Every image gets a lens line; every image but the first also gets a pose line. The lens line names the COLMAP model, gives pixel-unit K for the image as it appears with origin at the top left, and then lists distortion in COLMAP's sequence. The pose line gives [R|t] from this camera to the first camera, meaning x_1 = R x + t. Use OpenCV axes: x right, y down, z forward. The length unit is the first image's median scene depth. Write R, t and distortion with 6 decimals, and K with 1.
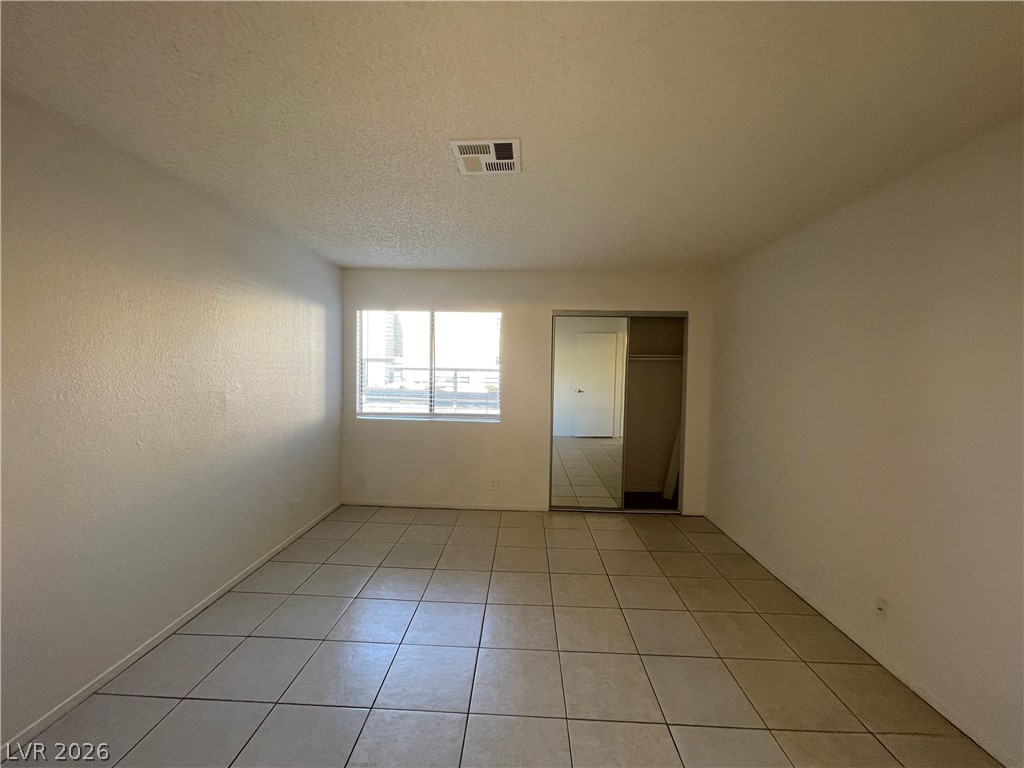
lens RADIAL K [[412.7, 0, 511.2], [0, 412.7, 387.4], [0, 0, 1]] dist [-0.008473, 0.000271]
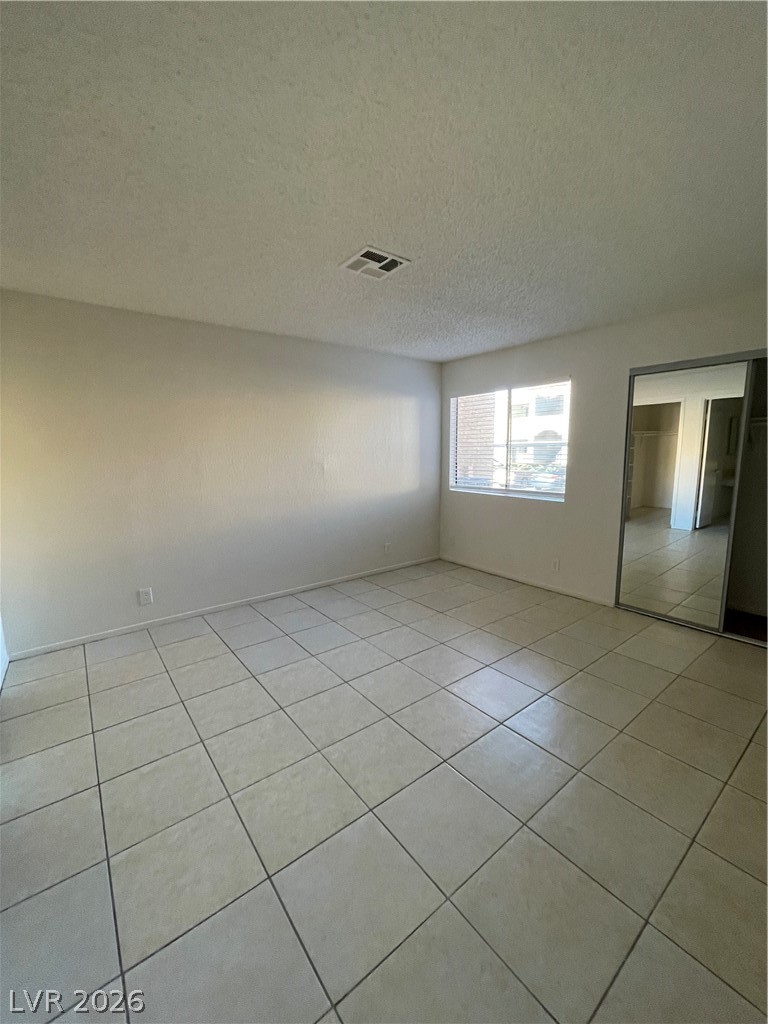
lens RADIAL K [[412.7, 0, 383.8], [0, 412.7, 516.3], [0, 0, 1]] dist [-0.008473, 0.000271]
pose [[0.653517, 0.097277, -0.750635, 0.407624], [-0.018426, 0.993458, 0.112703, 0.020229], [0.756687, -0.059822, 0.651034, 0.077370]]
